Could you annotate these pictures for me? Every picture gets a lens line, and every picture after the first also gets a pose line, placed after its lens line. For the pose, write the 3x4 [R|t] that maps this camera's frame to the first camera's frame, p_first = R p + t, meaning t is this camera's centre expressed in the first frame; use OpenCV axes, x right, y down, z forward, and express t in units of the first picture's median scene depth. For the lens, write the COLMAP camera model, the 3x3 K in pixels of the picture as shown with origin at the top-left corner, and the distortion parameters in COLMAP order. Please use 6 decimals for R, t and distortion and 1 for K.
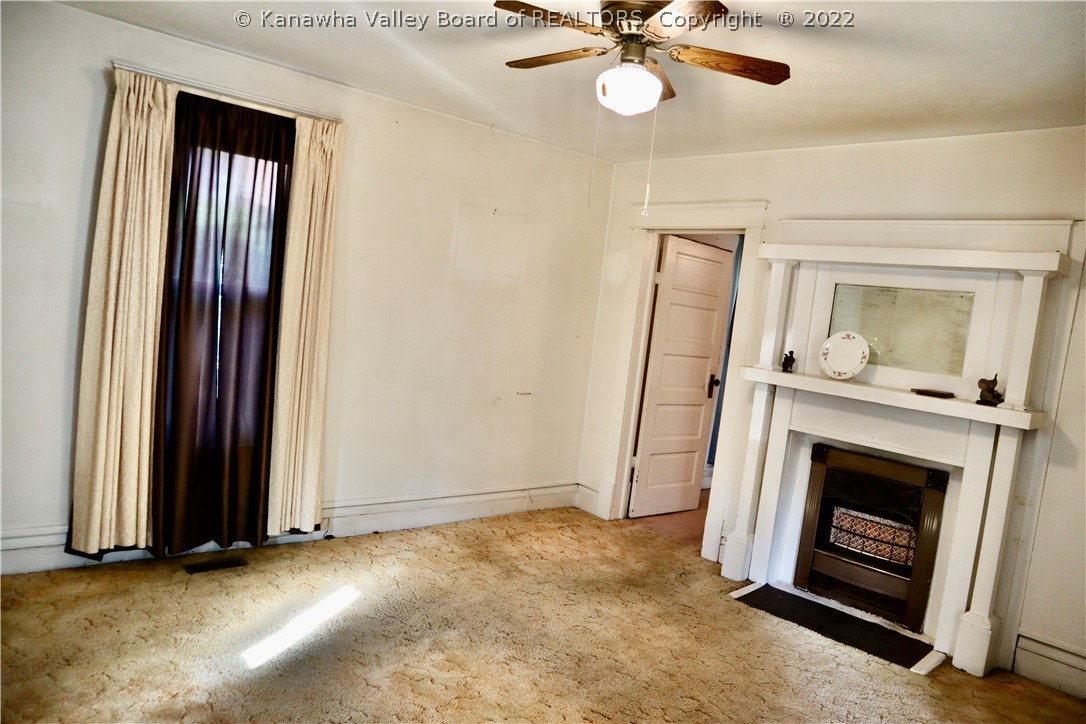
lens RADIAL K [[785.8, 0, 542.2], [0, 785.8, 359.8], [0, 0, 1]] dist [-0.049575, 0.022368]
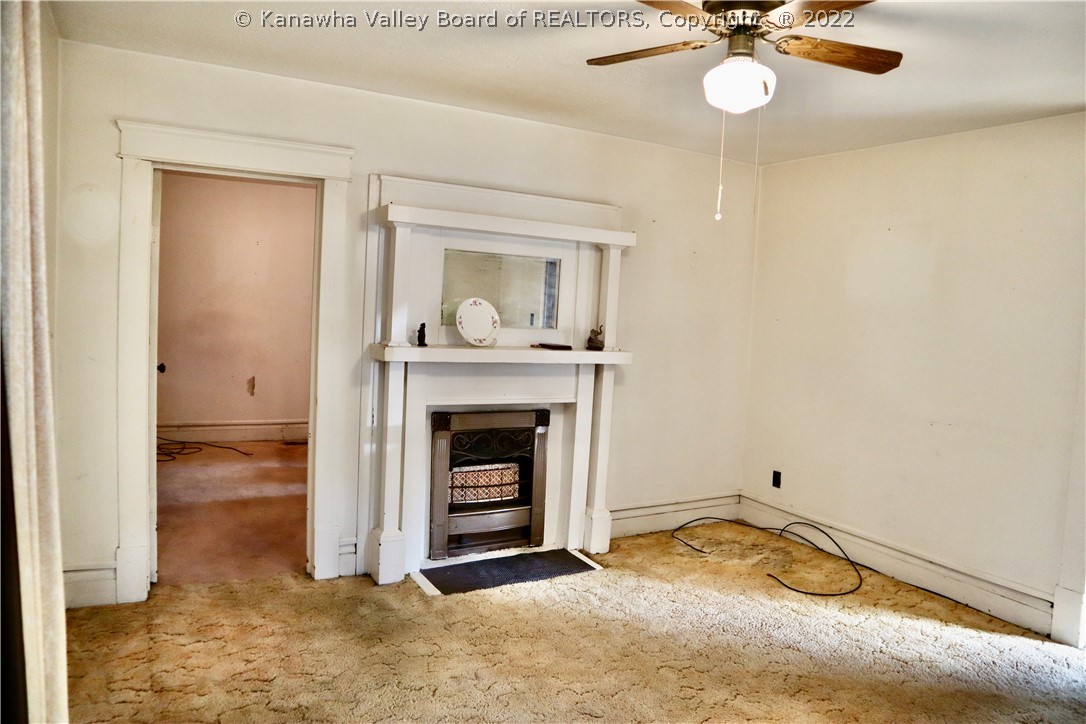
lens RADIAL K [[785.8, 0, 541.2], [0, 785.8, 370.4], [0, 0, 1]] dist [-0.049575, 0.022368]
pose [[0.191954, -0.184527, 0.963900, -0.602150], [0.038400, 0.982825, 0.180502, -0.126675], [-0.980652, 0.002365, 0.195743, 0.719975]]
